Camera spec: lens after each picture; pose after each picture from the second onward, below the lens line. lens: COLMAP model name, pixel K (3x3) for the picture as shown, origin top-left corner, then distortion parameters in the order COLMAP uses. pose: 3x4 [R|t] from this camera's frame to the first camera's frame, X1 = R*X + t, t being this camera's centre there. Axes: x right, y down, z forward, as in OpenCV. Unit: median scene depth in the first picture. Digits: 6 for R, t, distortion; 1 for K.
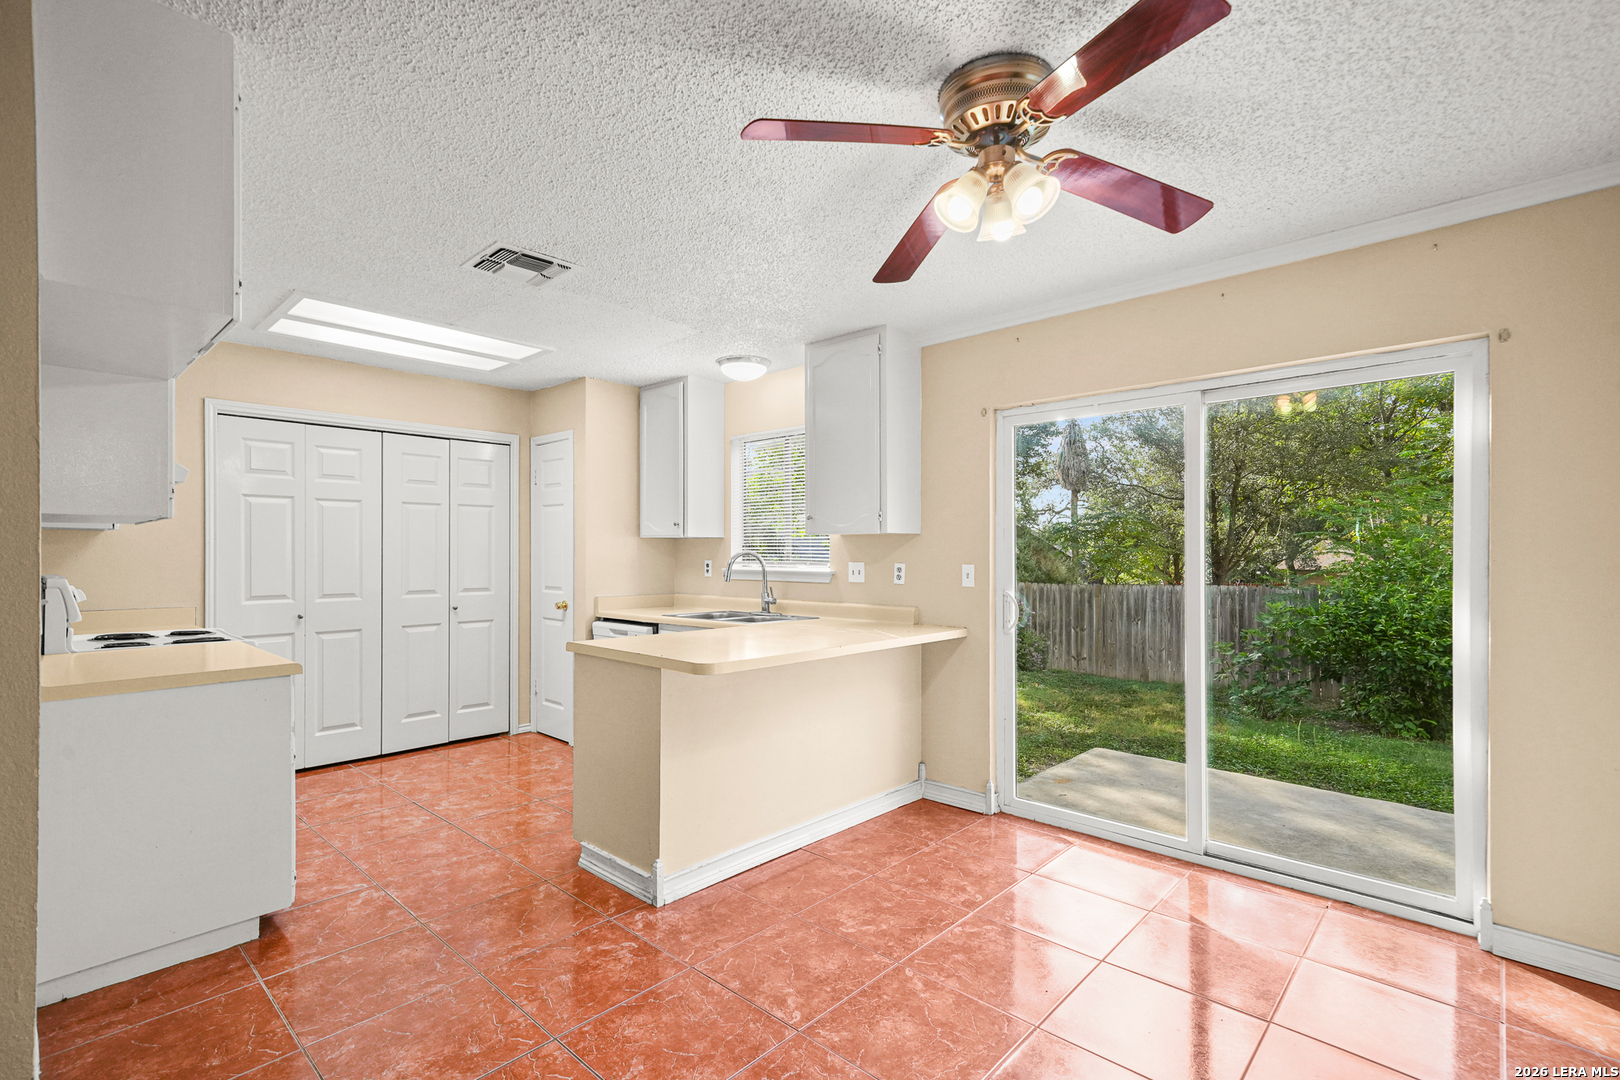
lens RADIAL K [[749.7, 0, 812.3], [0, 749.7, 553.0], [0, 0, 1]] dist [0.008662, 0.001236]
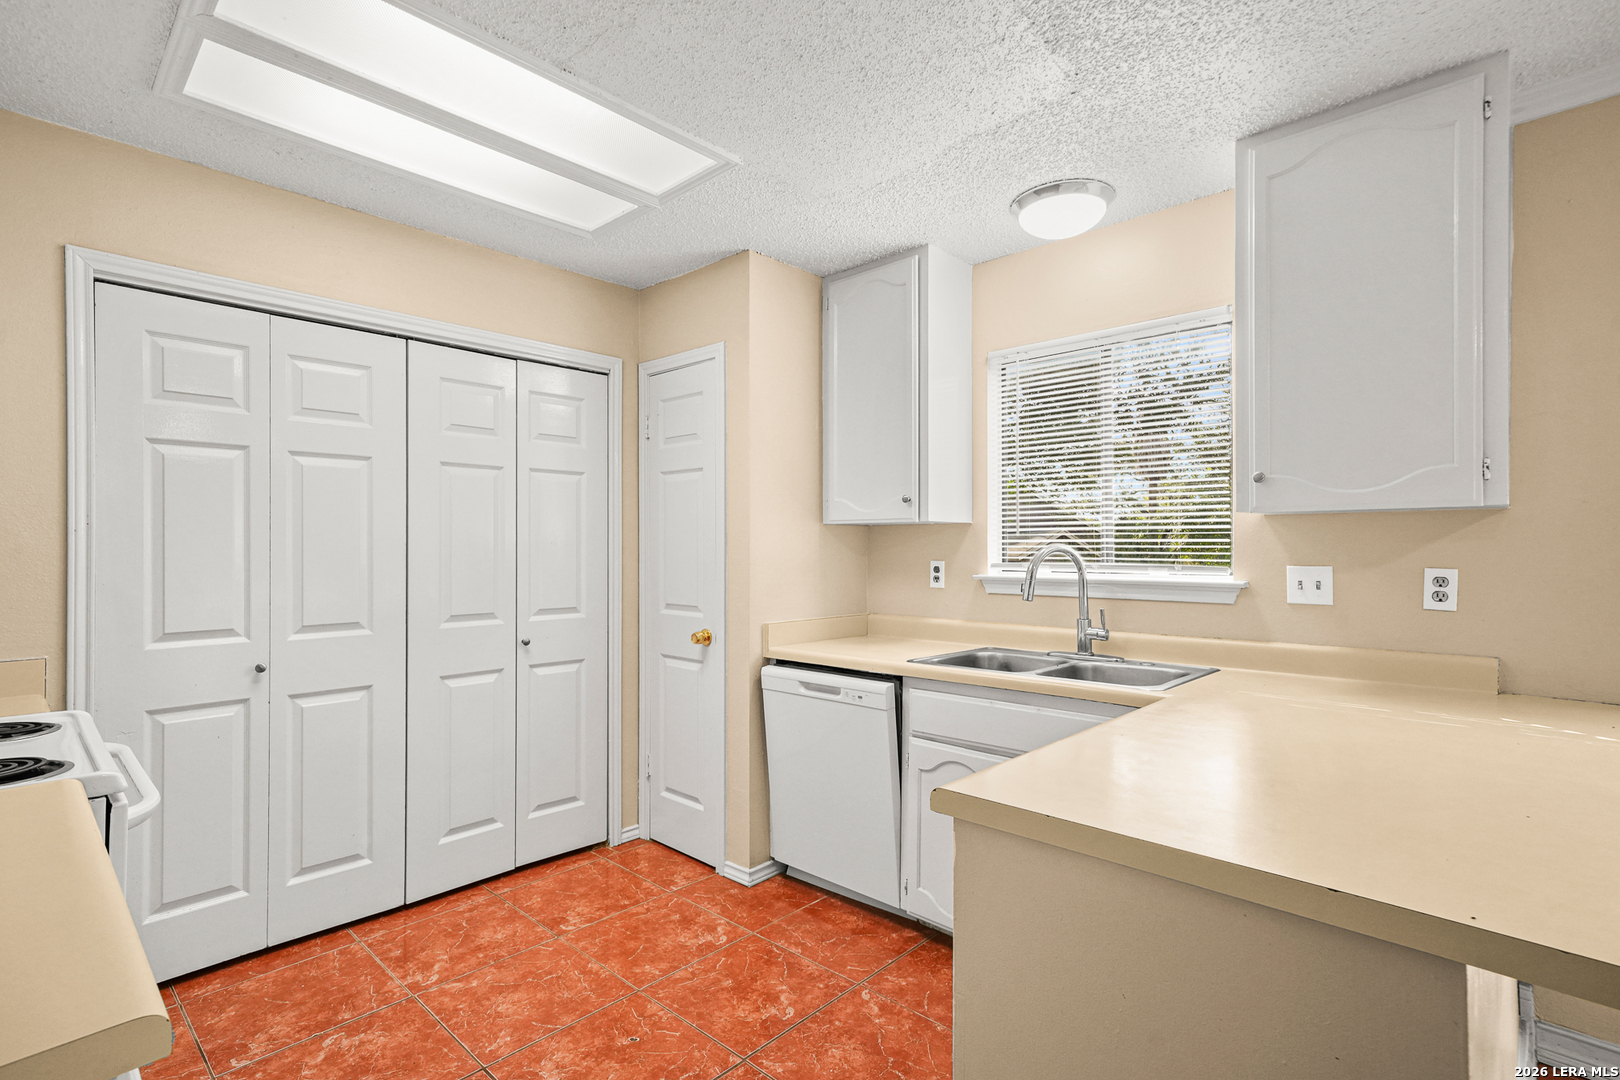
lens RADIAL K [[761.5, 0, 806.0], [0, 761.5, 545.0], [0, 0, 1]] dist [0.009459, 0.000861]
pose [[0.999963, -0.002589, -0.008160, -0.276624], [0.002552, 0.999986, -0.004579, -0.000813], [0.008172, 0.004558, 0.999956, 0.442517]]
